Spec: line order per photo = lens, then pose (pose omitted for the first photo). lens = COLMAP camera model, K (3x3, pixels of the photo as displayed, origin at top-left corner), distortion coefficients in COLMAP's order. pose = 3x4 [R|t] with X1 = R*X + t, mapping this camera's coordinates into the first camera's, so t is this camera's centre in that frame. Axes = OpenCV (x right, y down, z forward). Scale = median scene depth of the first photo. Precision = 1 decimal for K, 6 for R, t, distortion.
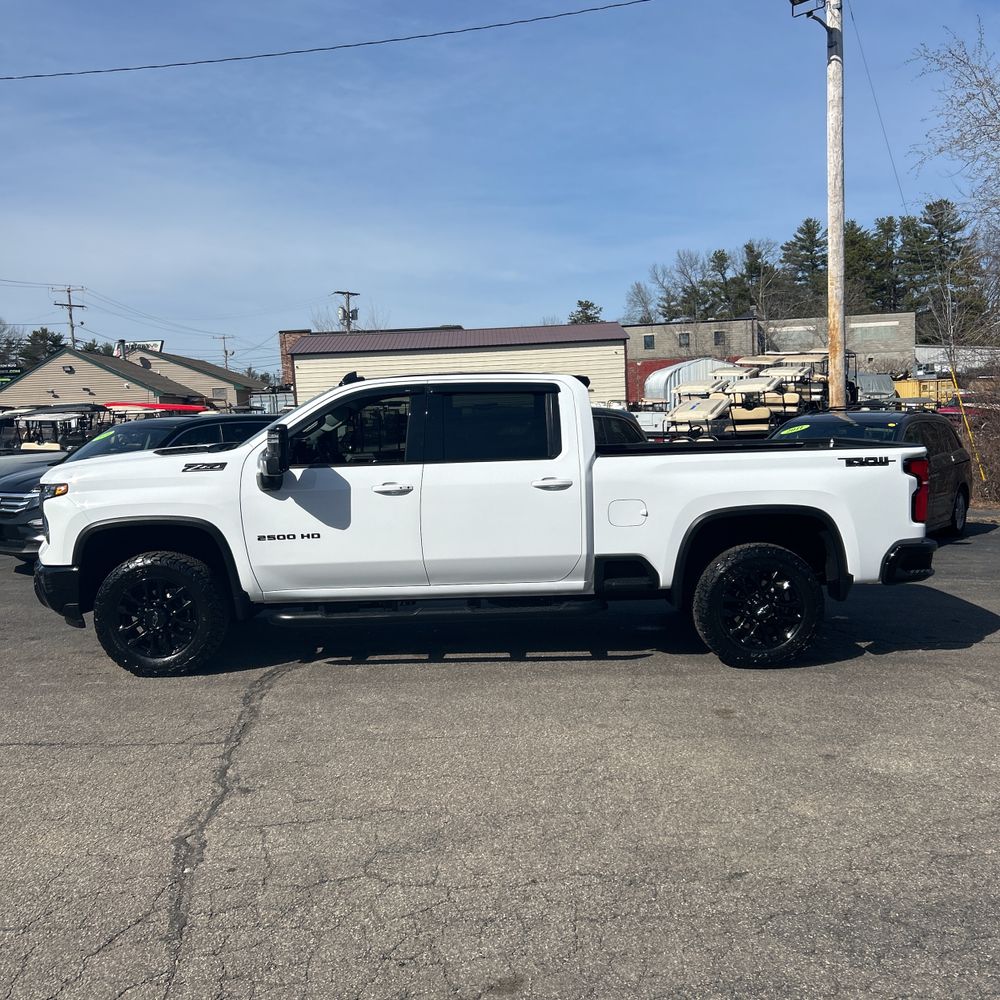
lens RADIAL K [[1019.3, 0, 499.6], [0, 1019.3, 515.2], [0, 0, 1]] dist [0.026572, 0.000000]
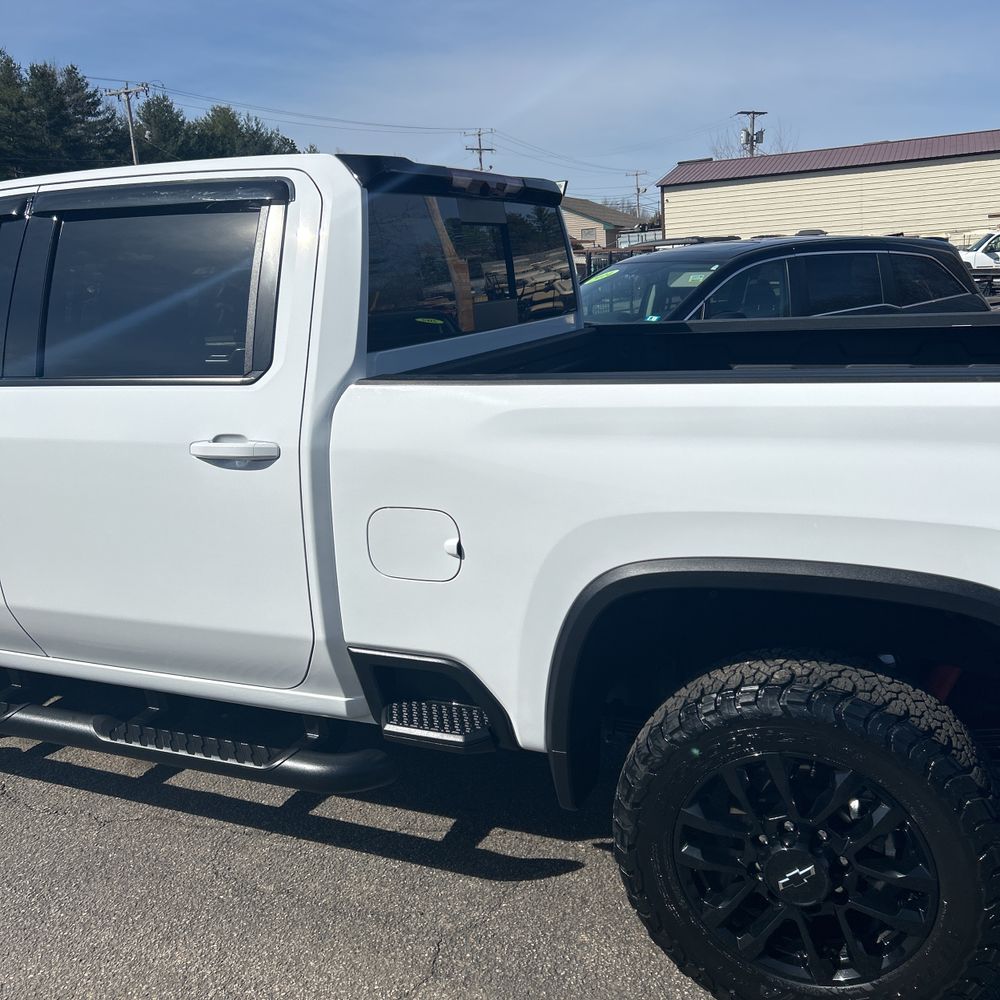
lens RADIAL K [[1019.3, 0, 494.8], [0, 1019.3, 487.5], [0, 0, 1]] dist [0.026572, 0.000000]
pose [[0.912024, 0.070220, -0.404081, 0.272829], [-0.018718, 0.991334, 0.130023, -0.063743], [0.409709, -0.111020, 0.905435, 0.642226]]
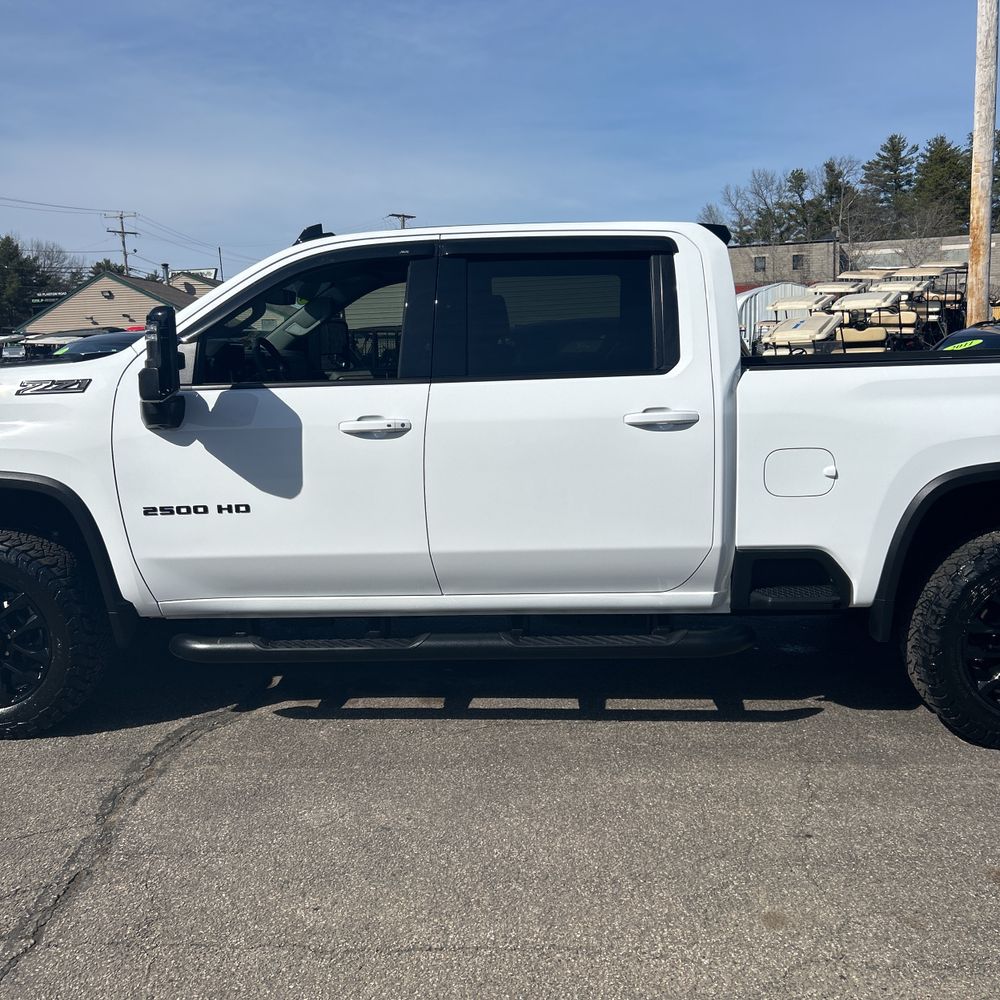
lens RADIAL K [[1019.3, 0, 491.5], [0, 1019.3, 498.5], [0, 0, 1]] dist [0.026572, 0.000000]
pose [[0.997736, 0.009906, -0.066513, -0.002698], [-0.006650, 0.998777, 0.048986, -0.013257], [0.066917, -0.048432, 0.996582, 0.406870]]
